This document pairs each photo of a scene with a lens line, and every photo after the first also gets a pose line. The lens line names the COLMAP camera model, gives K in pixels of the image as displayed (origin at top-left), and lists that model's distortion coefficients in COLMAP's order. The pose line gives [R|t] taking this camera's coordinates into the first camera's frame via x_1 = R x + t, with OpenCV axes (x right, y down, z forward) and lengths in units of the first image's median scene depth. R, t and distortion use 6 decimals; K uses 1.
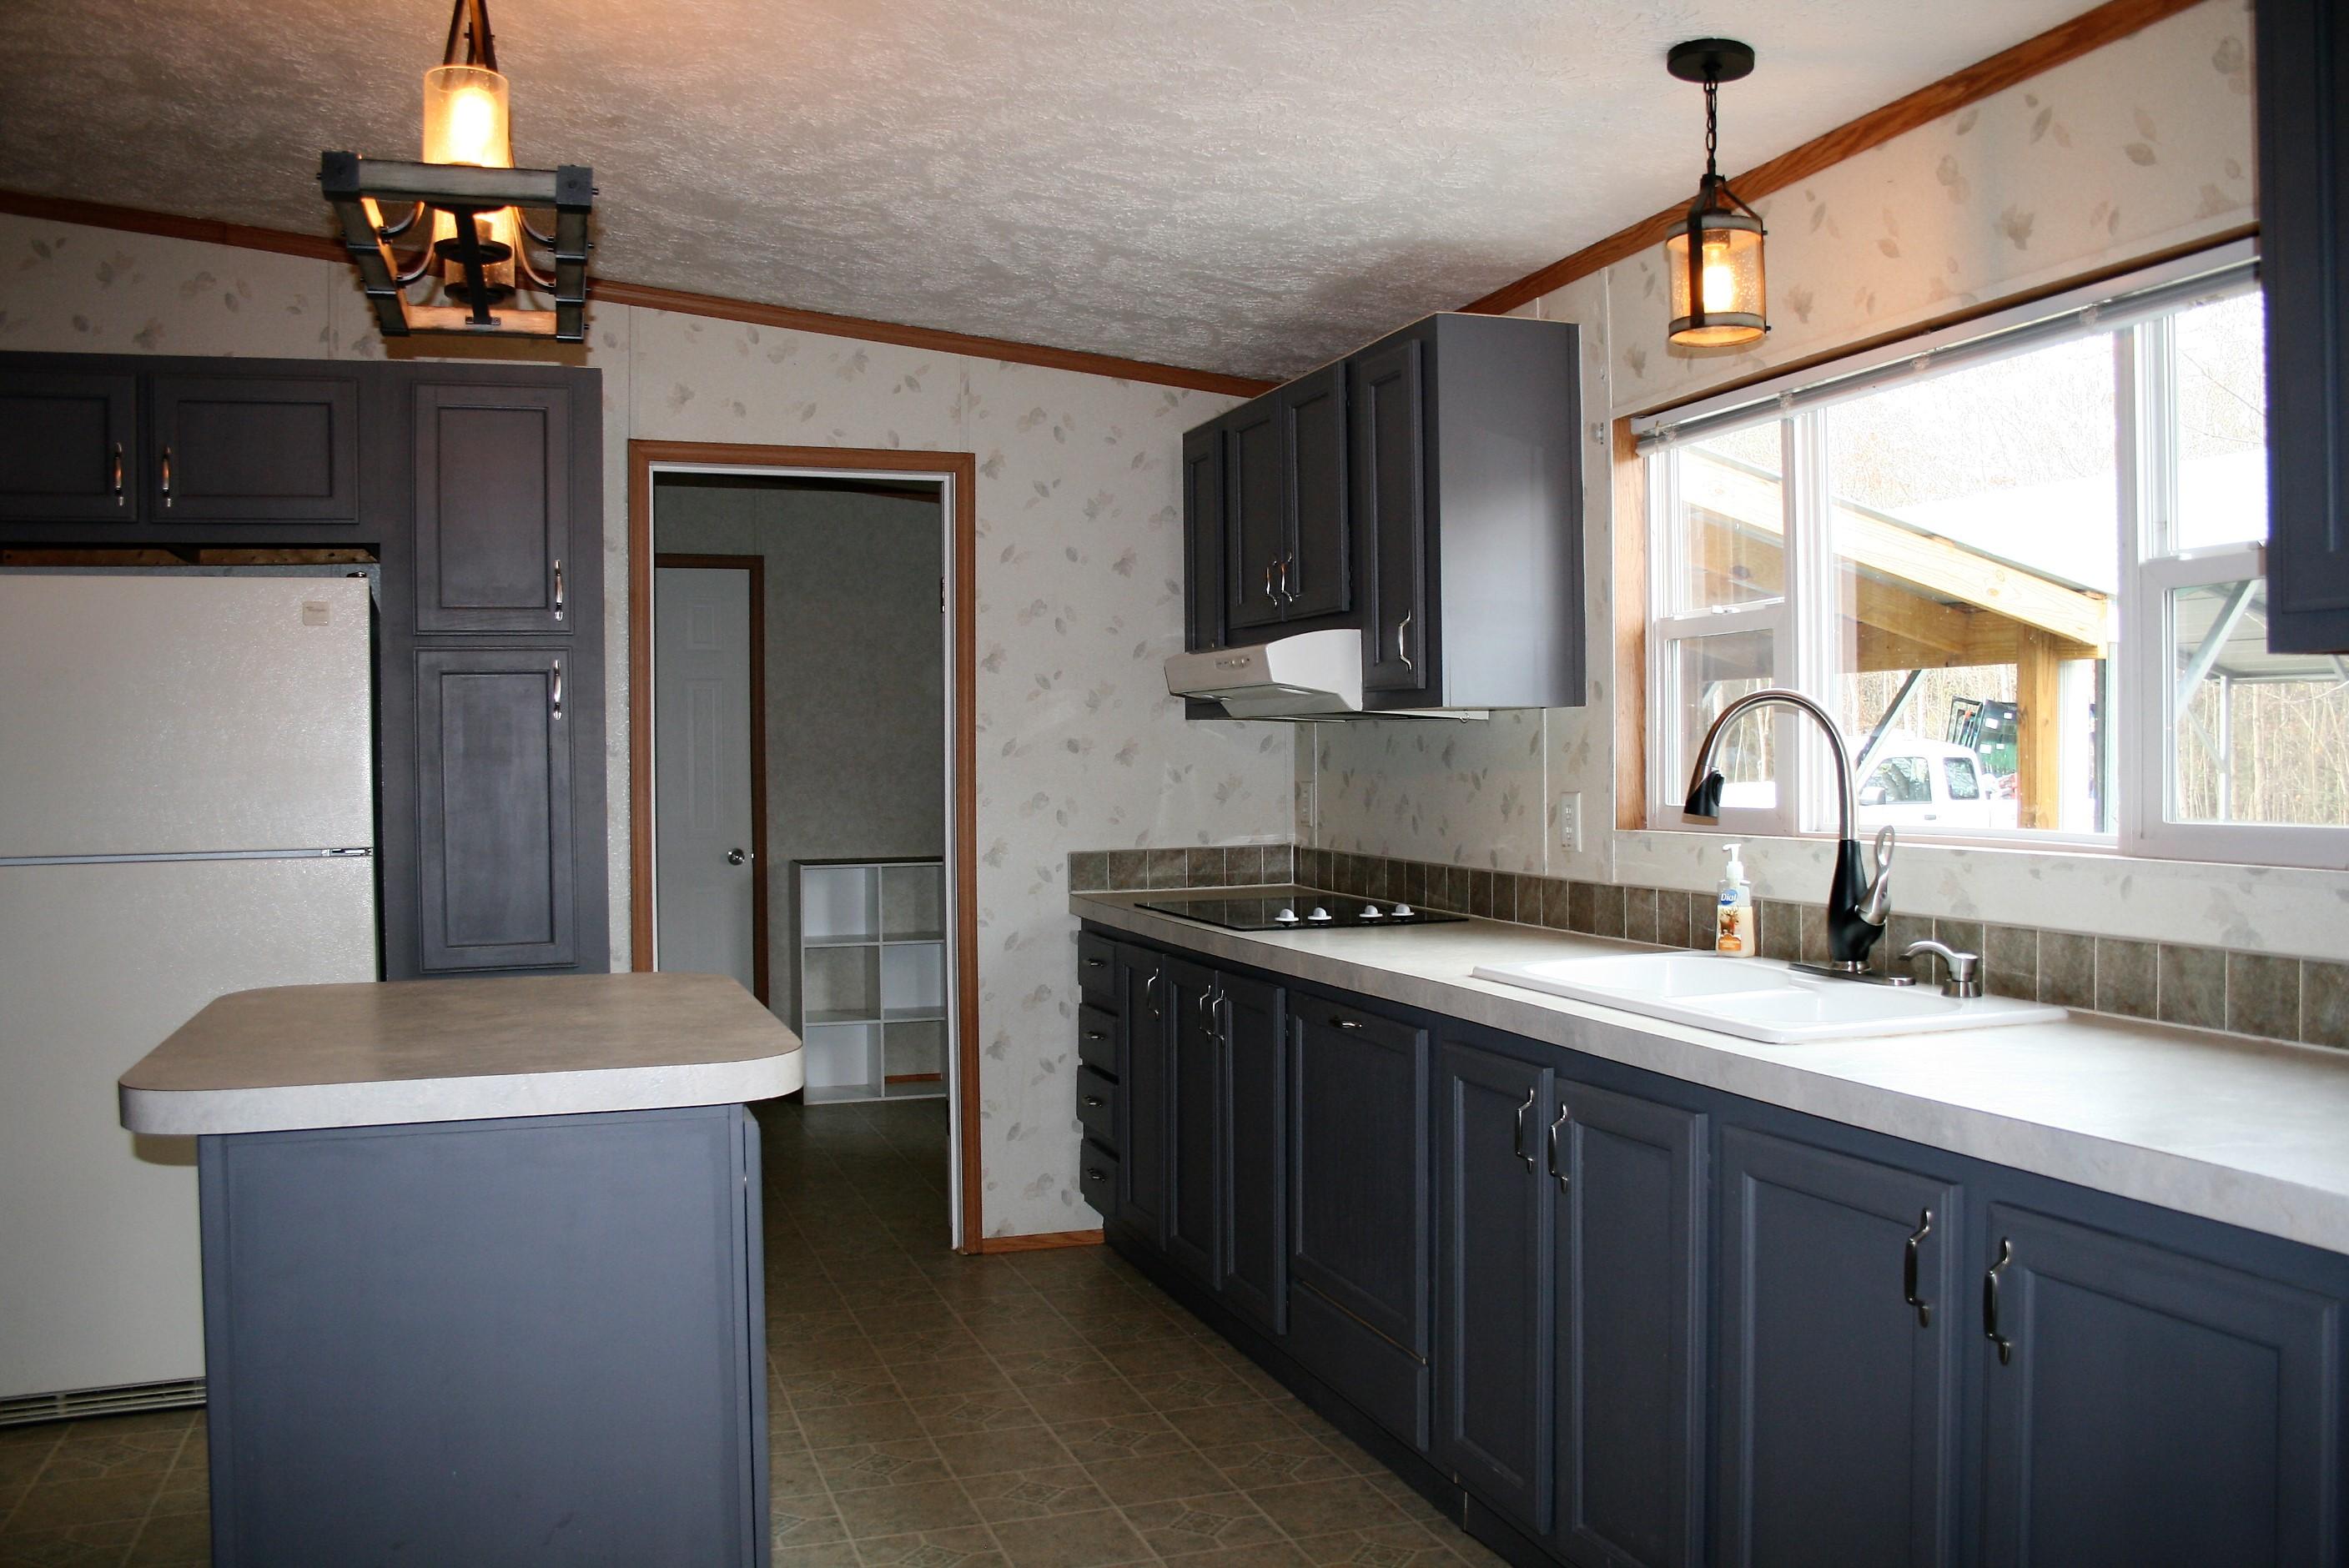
lens RADIAL K [[1966.7, 0, 1164.9], [0, 1966.7, 796.7], [0, 0, 1]] dist [-0.141496, 0.099190]
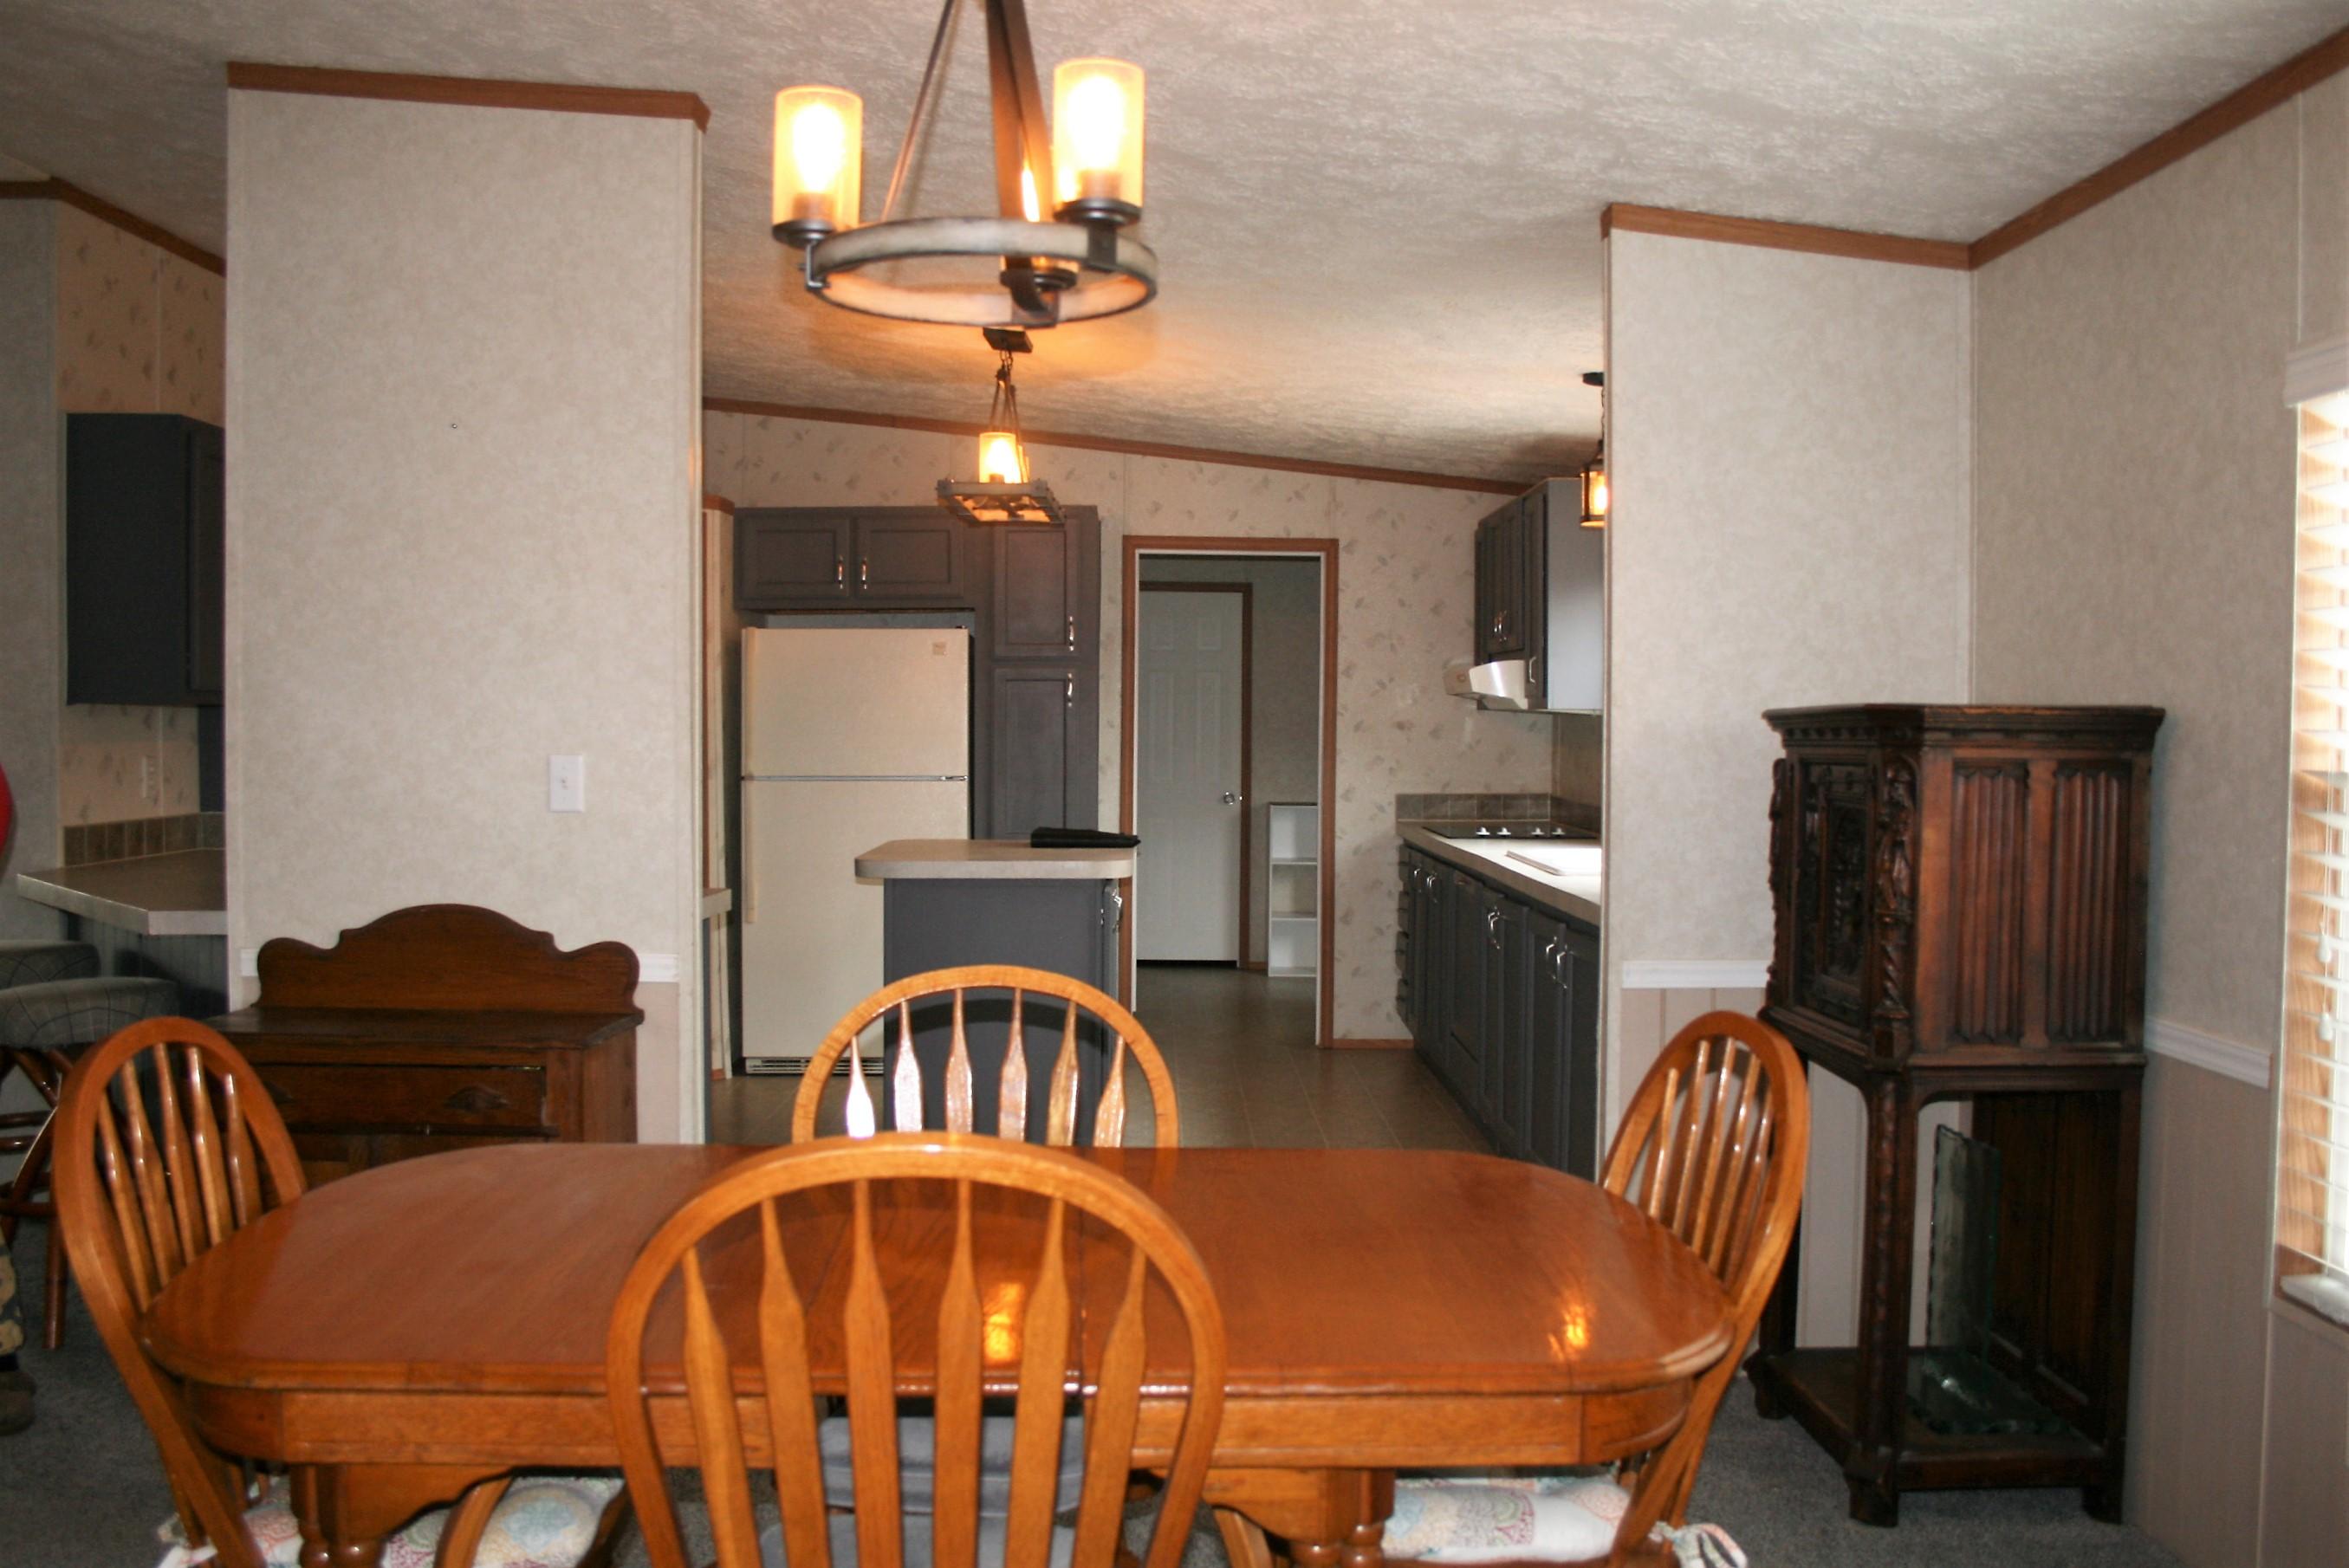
lens RADIAL K [[1966.7, 0, 1163.1], [0, 1966.7, 782.3], [0, 0, 1]] dist [-0.141496, 0.099190]
pose [[0.951948, 0.024217, -0.305299, 0.306906], [-0.021252, 0.999689, 0.013034, 0.003236], [0.305520, -0.005919, 0.952167, -0.658291]]
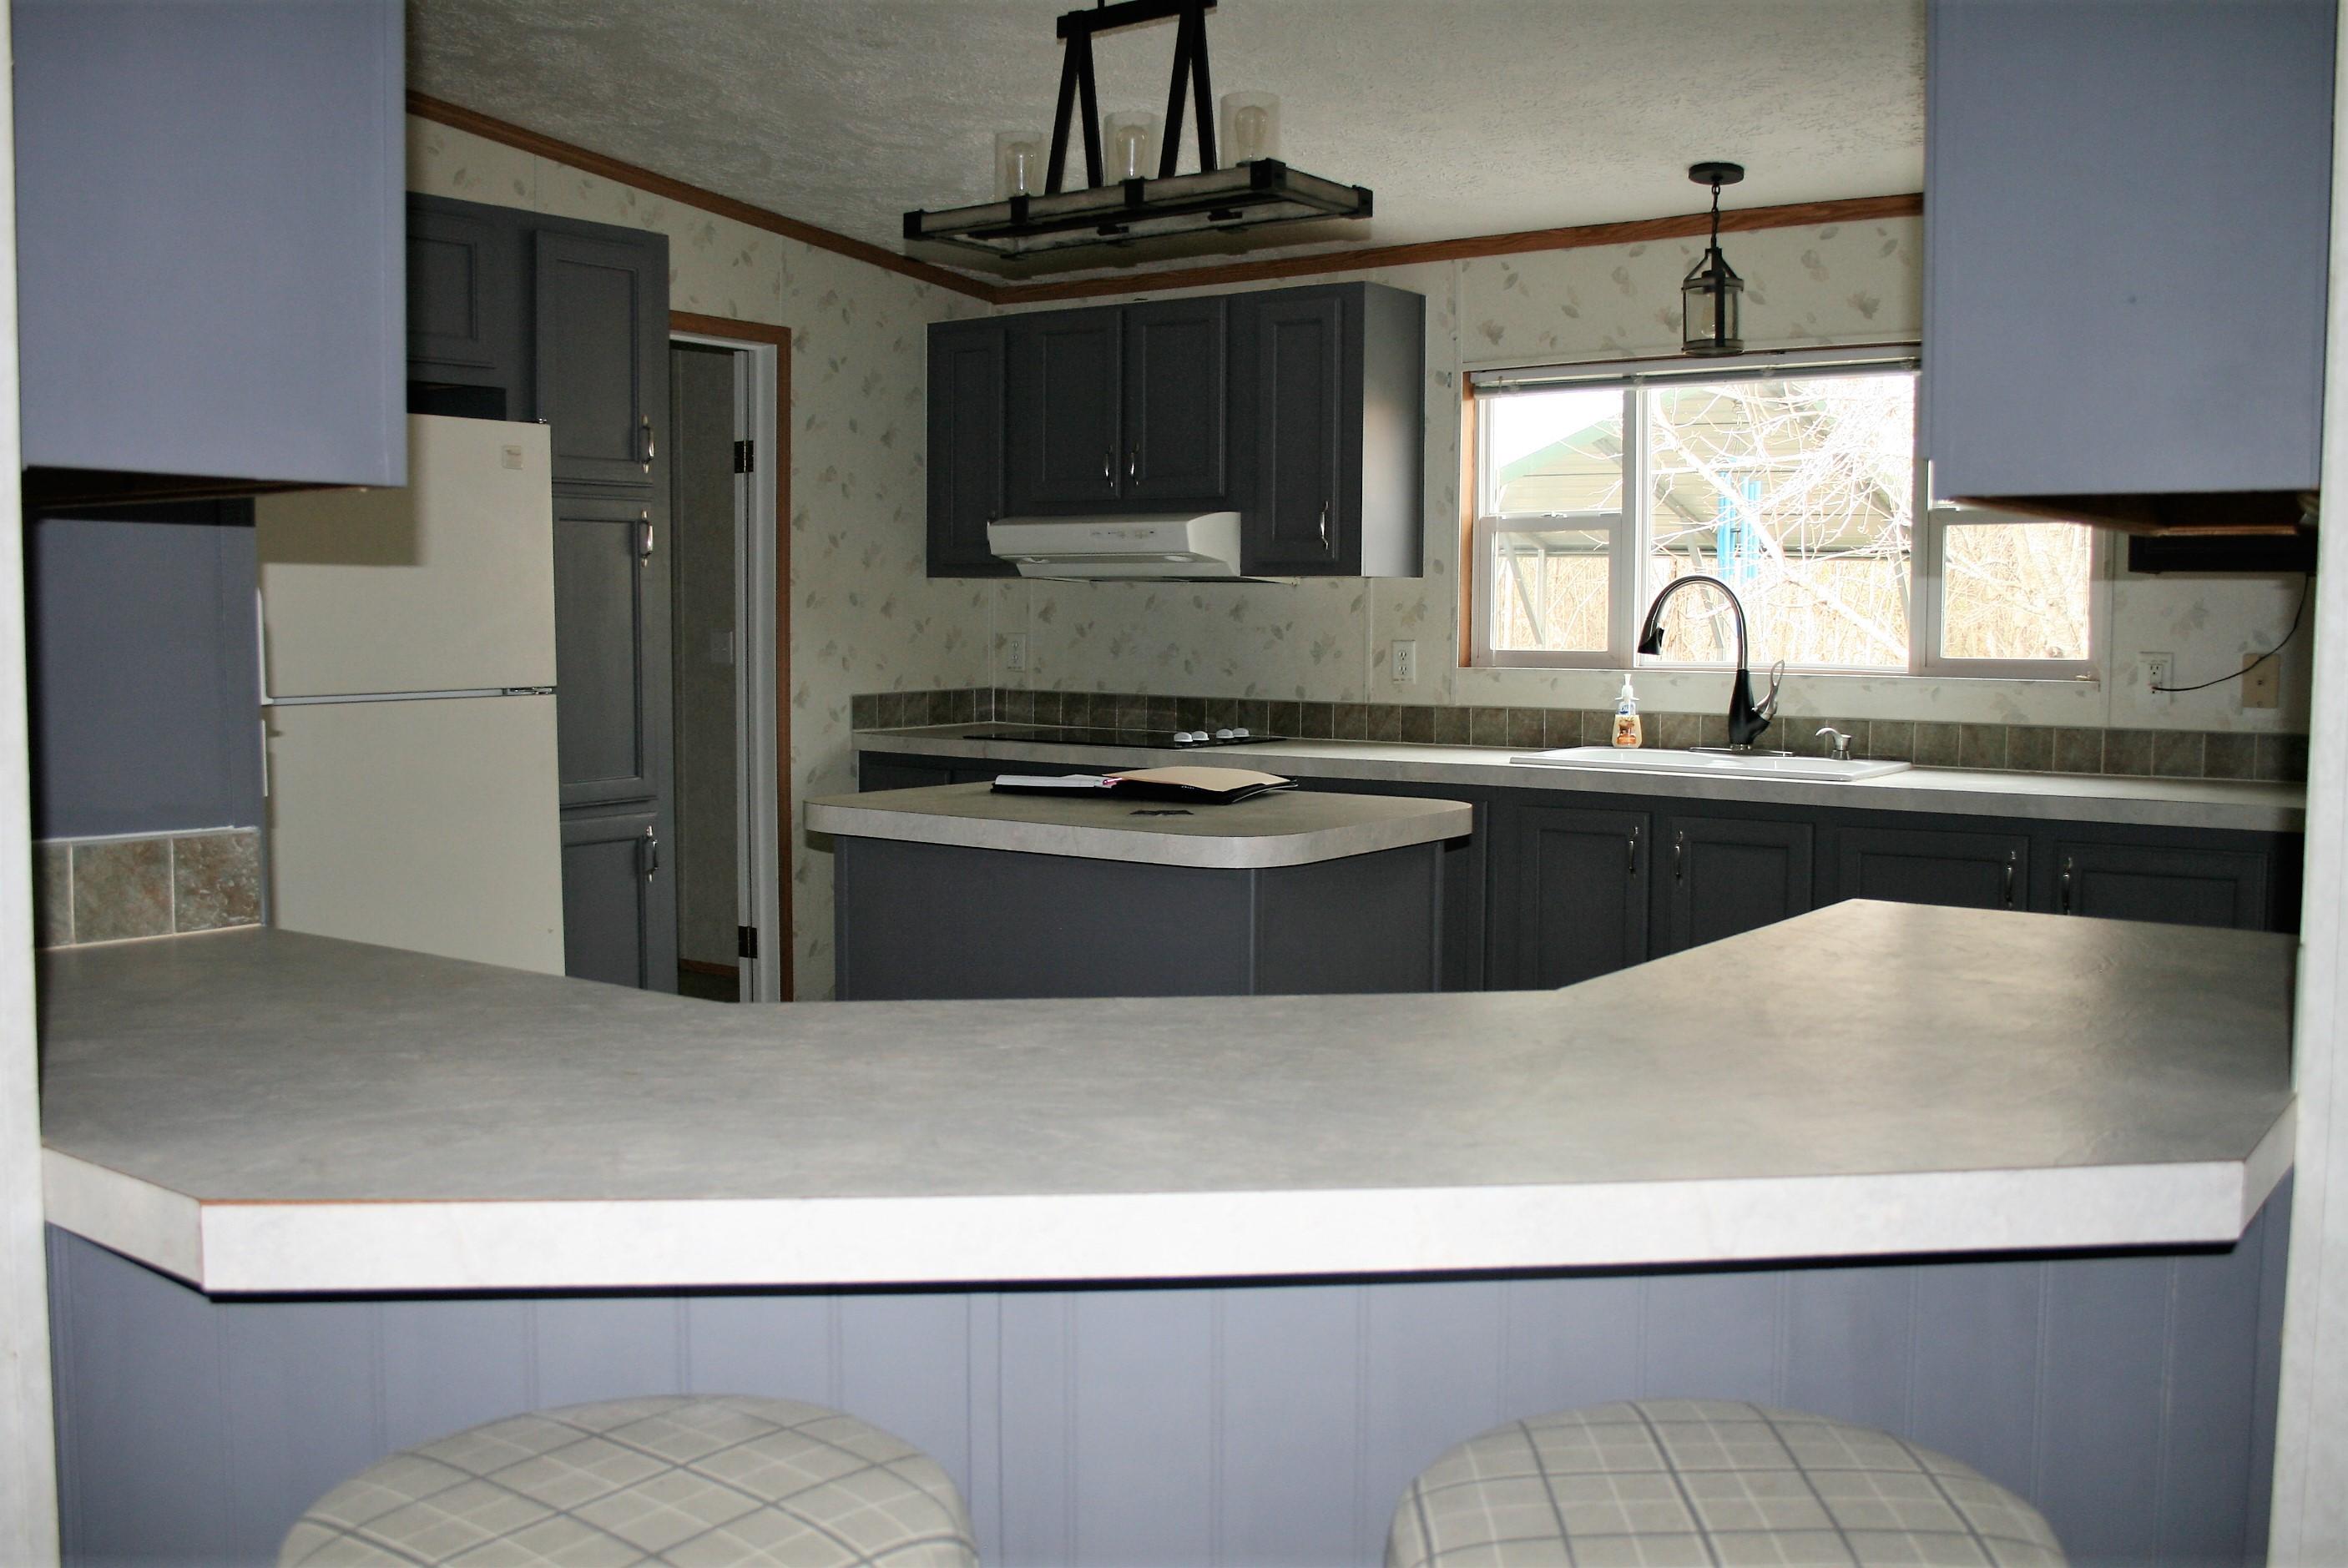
lens RADIAL K [[2172.2, 0, 1187.0], [0, 2172.2, 773.2], [0, 0, 1]] dist [-0.099847, 0.000000]
pose [[0.811924, -0.028278, 0.583077, -0.751989], [-0.001051, 0.998754, 0.049902, 0.013761], [-0.583762, -0.041129, 0.810883, -0.132259]]
